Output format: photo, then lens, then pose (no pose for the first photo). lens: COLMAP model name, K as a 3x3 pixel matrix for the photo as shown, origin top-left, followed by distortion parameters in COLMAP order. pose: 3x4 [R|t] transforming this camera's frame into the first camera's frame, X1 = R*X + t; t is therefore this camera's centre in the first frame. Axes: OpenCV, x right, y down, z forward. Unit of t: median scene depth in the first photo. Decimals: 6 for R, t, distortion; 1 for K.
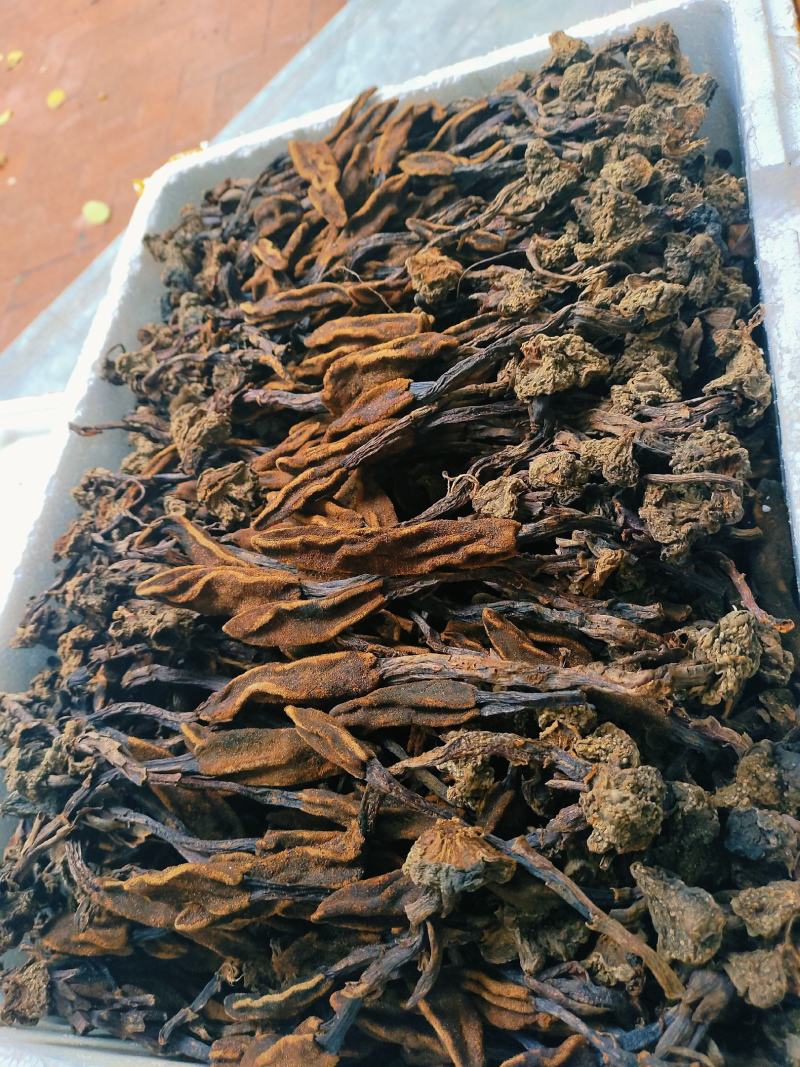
lens RADIAL K [[792.6, 0, 393.2], [0, 792.6, 524.3], [0, 0, 1]] dist [0.025957, -0.045549]
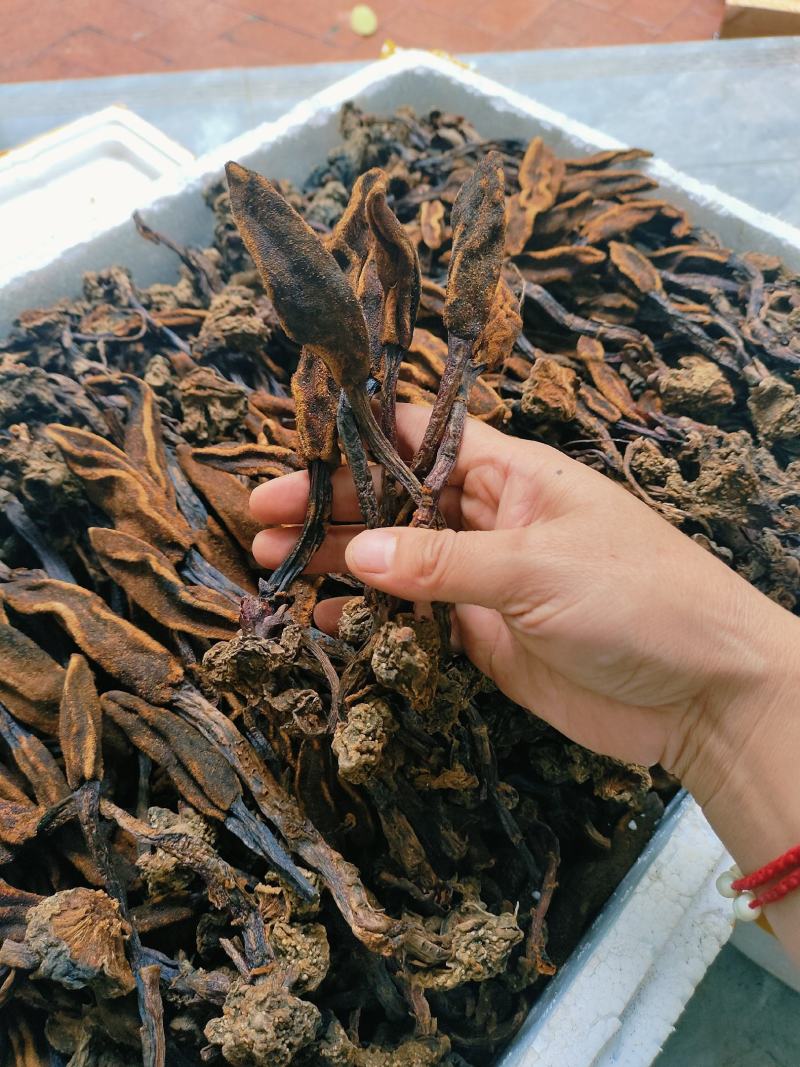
lens RADIAL K [[792.6, 0, 407.0], [0, 792.6, 527.9], [0, 0, 1]] dist [0.025957, -0.045549]
pose [[0.745517, 0.663489, 0.063145, -0.008922], [-0.666377, 0.743760, 0.052563, -0.149150], [-0.012090, -0.081265, 0.996619, 0.118918]]
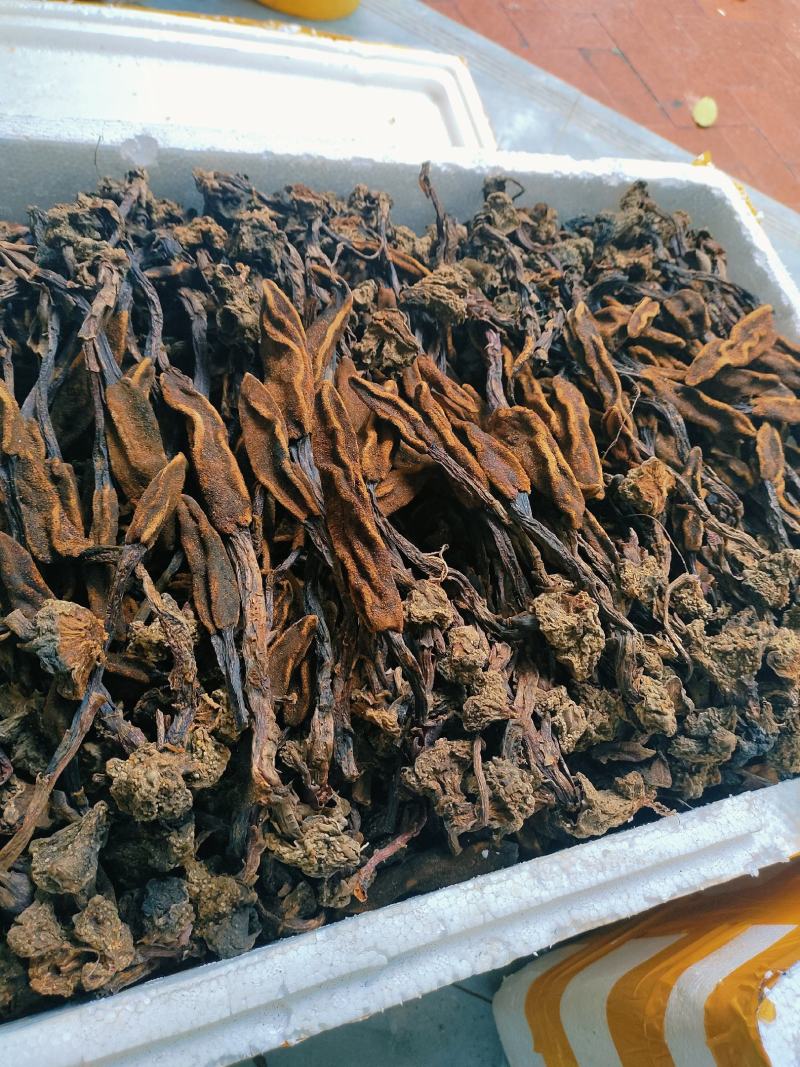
lens RADIAL K [[792.6, 0, 409.0], [0, 792.6, 541.7], [0, 0, 1]] dist [0.025957, -0.045549]
pose [[0.239136, 0.970218, 0.038620, 0.008271], [-0.966704, 0.234161, 0.103212, -0.126543], [0.091095, -0.062015, 0.993909, -0.018967]]
